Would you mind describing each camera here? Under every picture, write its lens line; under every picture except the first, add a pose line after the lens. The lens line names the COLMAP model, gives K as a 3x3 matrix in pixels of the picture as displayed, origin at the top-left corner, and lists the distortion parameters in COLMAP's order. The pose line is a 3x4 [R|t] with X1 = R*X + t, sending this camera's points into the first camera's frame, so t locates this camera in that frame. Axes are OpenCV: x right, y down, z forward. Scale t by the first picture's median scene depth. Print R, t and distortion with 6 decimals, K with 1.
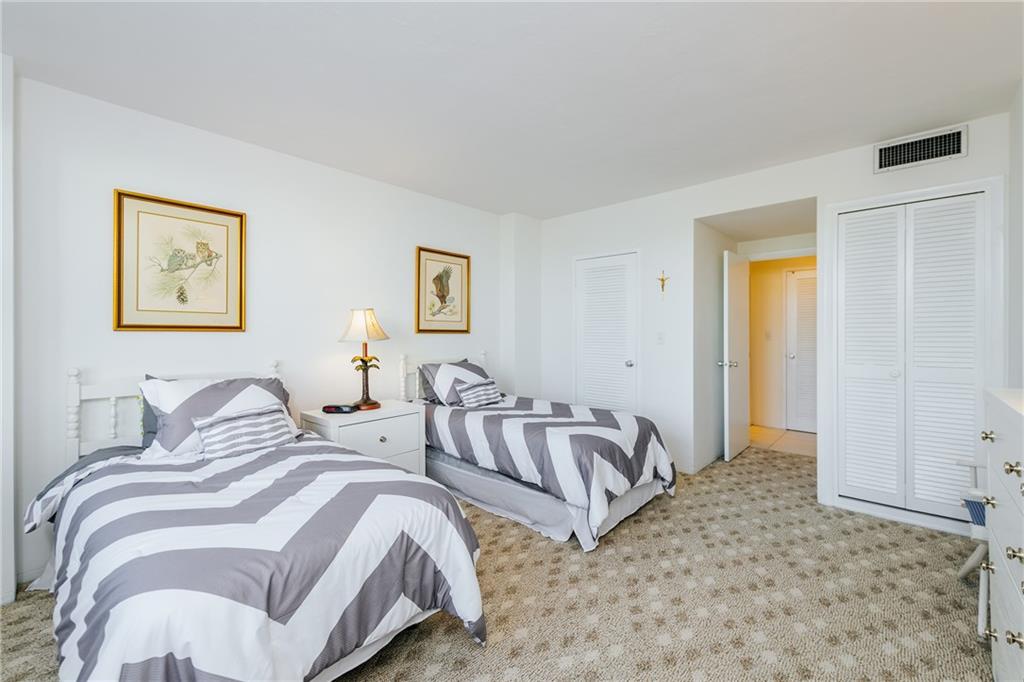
lens RADIAL K [[446.5, 0, 509.7], [0, 446.5, 339.3], [0, 0, 1]] dist [0.015854, 0.000070]
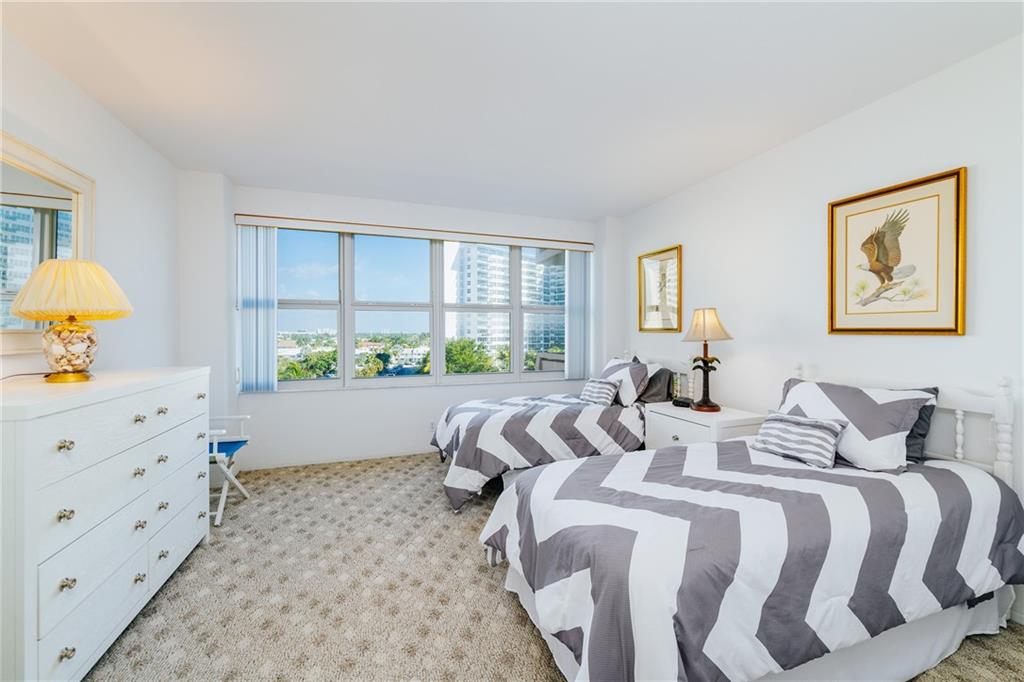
lens RADIAL K [[393.4, 0, 511.5], [0, 393.4, 335.1], [0, 0, 1]] dist [-0.010699, -0.000154]
pose [[-0.477137, -0.000725, -0.878829, 0.630580], [-0.023579, 0.999650, 0.011978, -0.009775], [0.878513, 0.026437, -0.476987, 1.029095]]
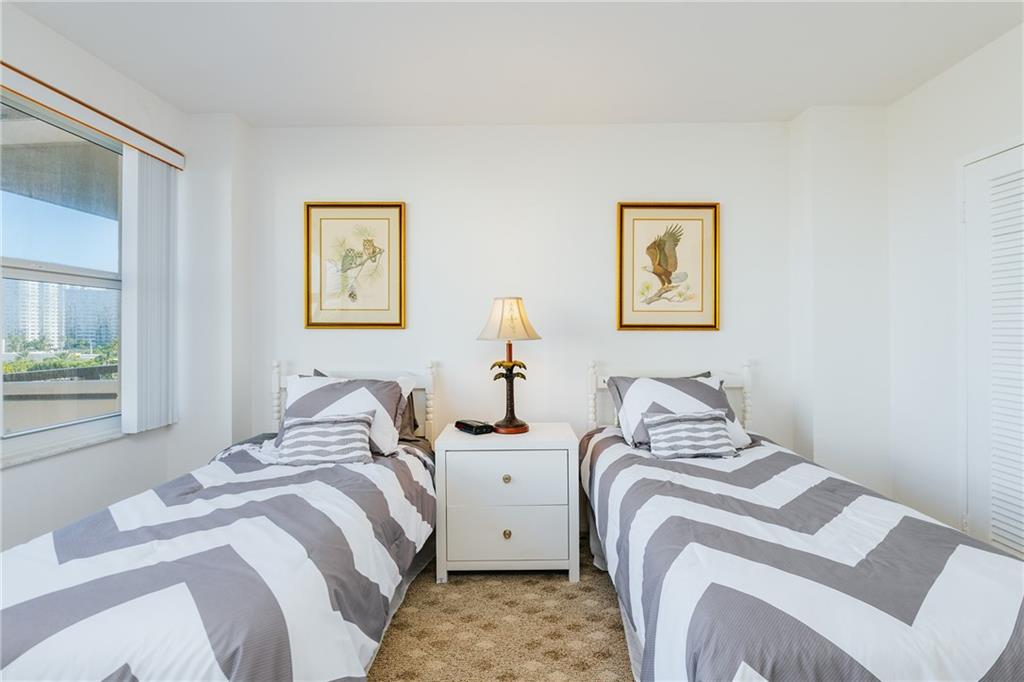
lens RADIAL K [[480.4, 0, 506.8], [0, 480.4, 331.1], [0, 0, 1]] dist [-0.002304, -0.000002]
pose [[0.659914, -0.000079, -0.751341, 0.276122], [-0.008877, 0.999929, -0.007902, -0.005839], [0.751289, 0.011885, 0.659867, 0.463573]]
